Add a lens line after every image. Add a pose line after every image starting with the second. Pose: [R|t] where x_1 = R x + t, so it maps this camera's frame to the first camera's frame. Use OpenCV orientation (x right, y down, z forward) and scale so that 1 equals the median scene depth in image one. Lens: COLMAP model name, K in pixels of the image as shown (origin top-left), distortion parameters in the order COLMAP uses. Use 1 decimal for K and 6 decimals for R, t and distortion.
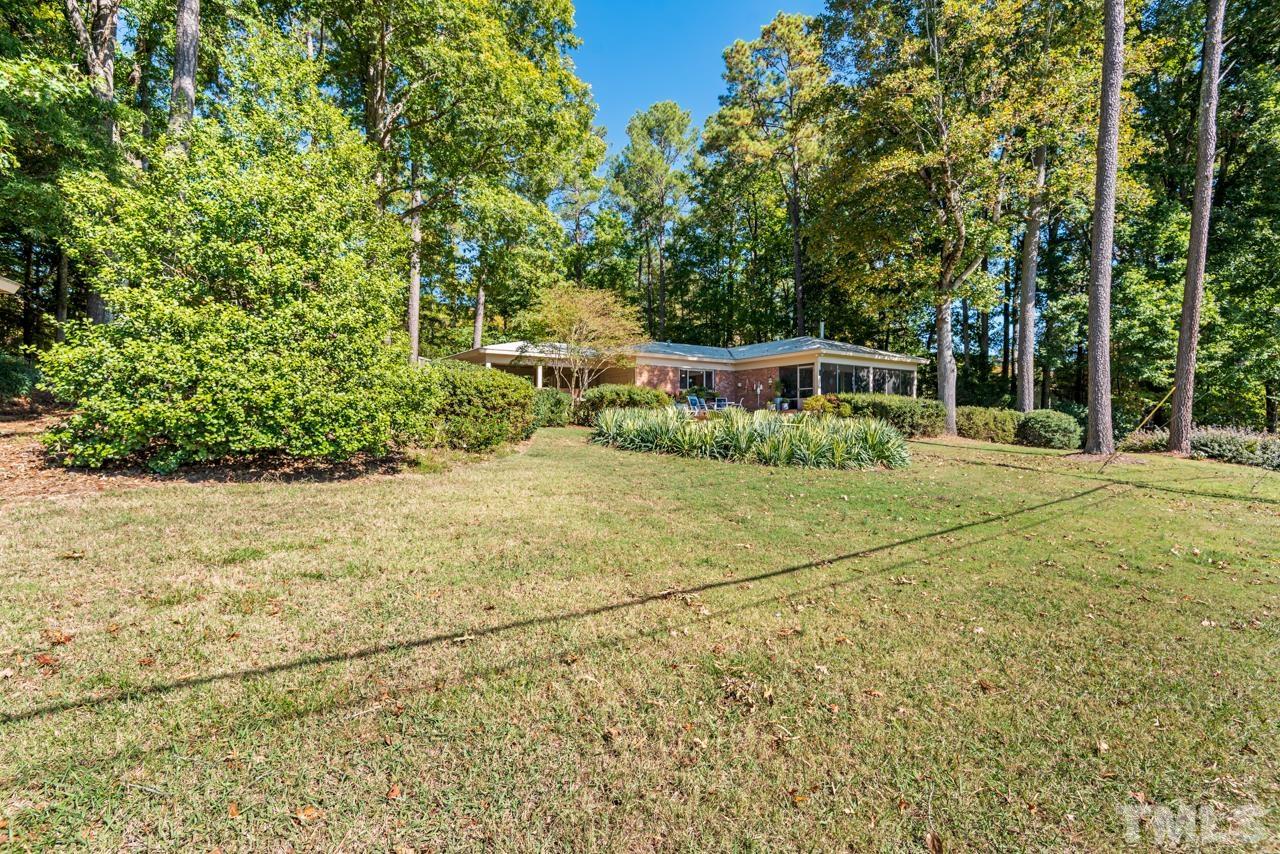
lens RADIAL K [[580.9, 0, 646.9], [0, 580.9, 424.7], [0, 0, 1]] dist [0.030641, -0.024776]
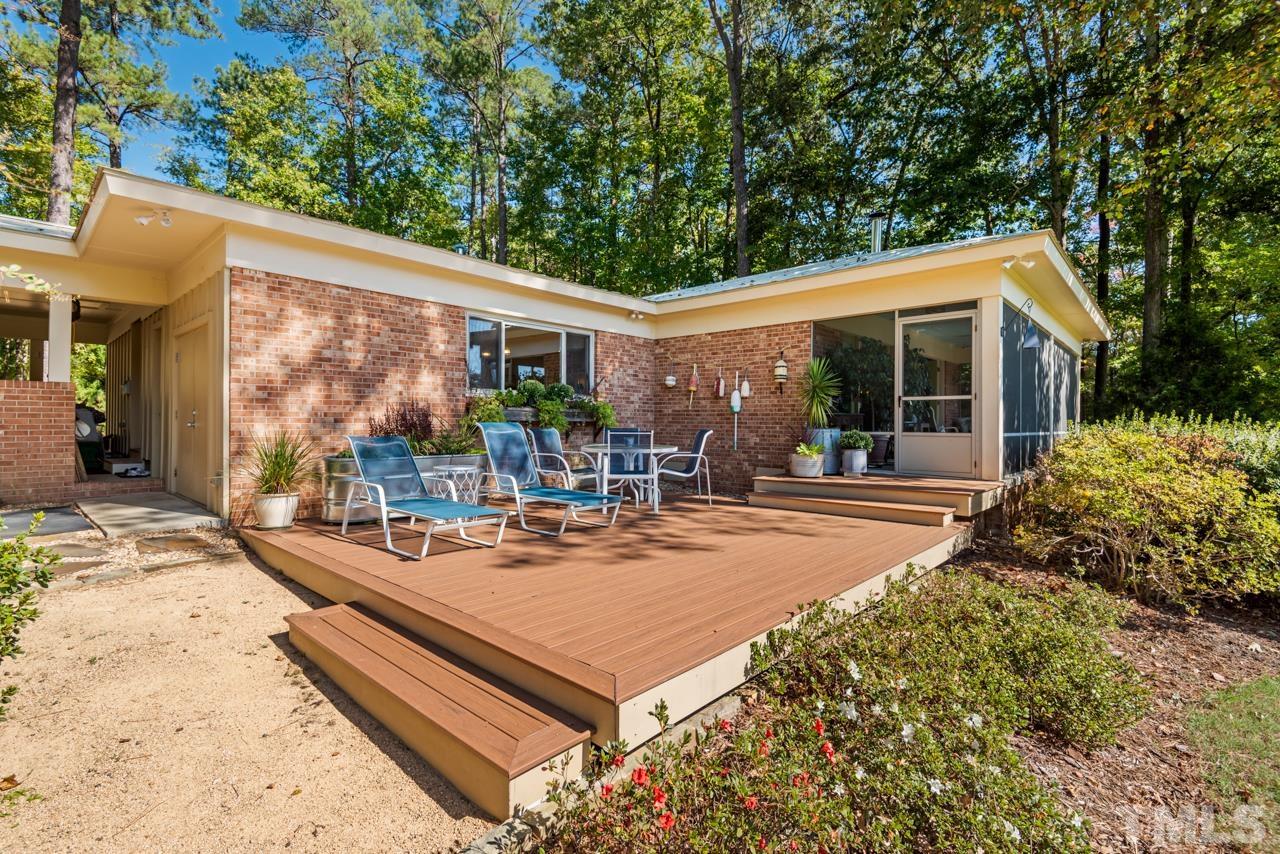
lens RADIAL K [[601.6, 0, 640.9], [0, 601.6, 410.4], [0, 0, 1]] dist [0.032530, -0.013864]
pose [[0.978237, 0.008027, 0.207333, 0.077764], [-0.003137, 0.999709, -0.023900, -0.046789], [-0.207465, 0.022729, 0.977978, 0.720051]]
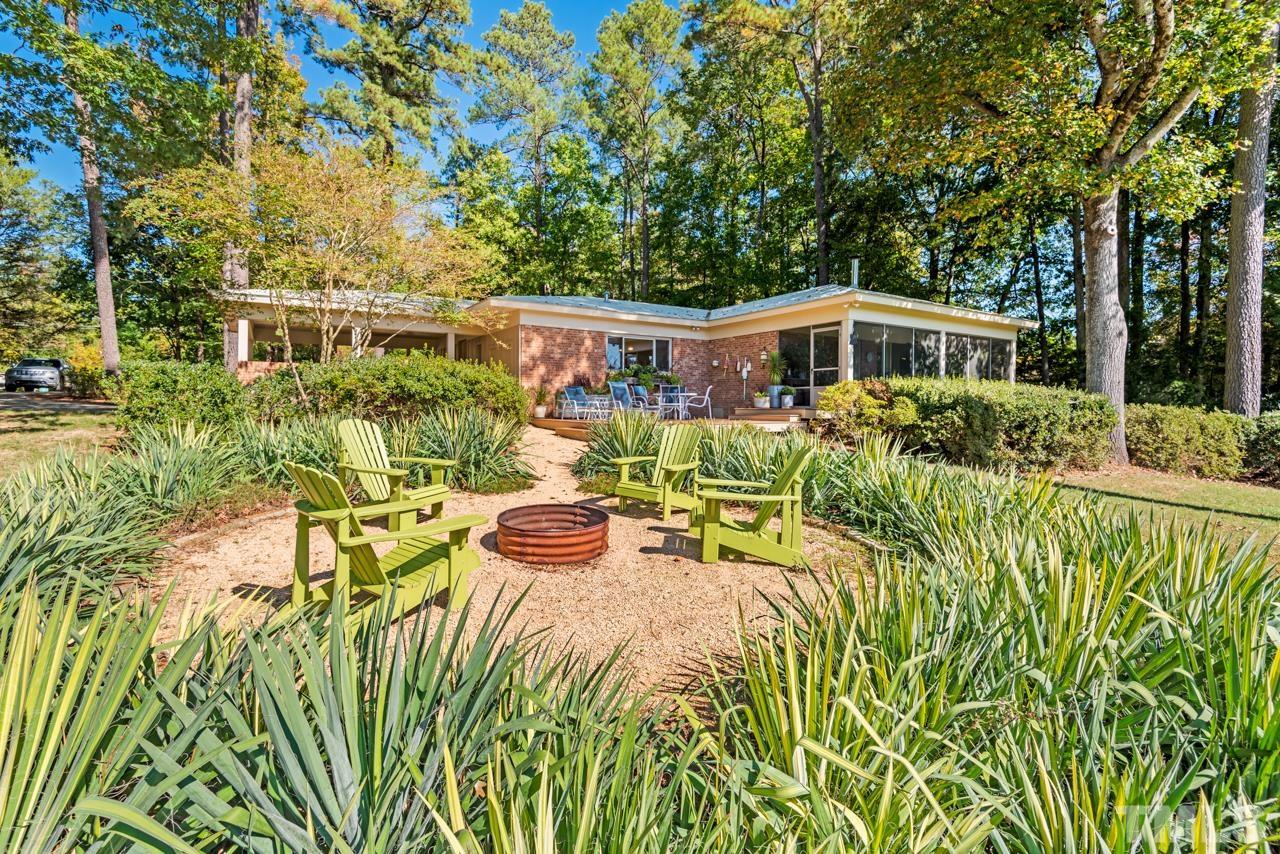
lens RADIAL K [[580.9, 0, 646.9], [0, 580.9, 424.7], [0, 0, 1]] dist [0.030641, -0.024776]
pose [[0.999250, 0.006474, -0.038178, 0.120334], [-0.005426, 0.999607, 0.027507, -0.022556], [0.038341, -0.027279, 0.998892, 0.421988]]
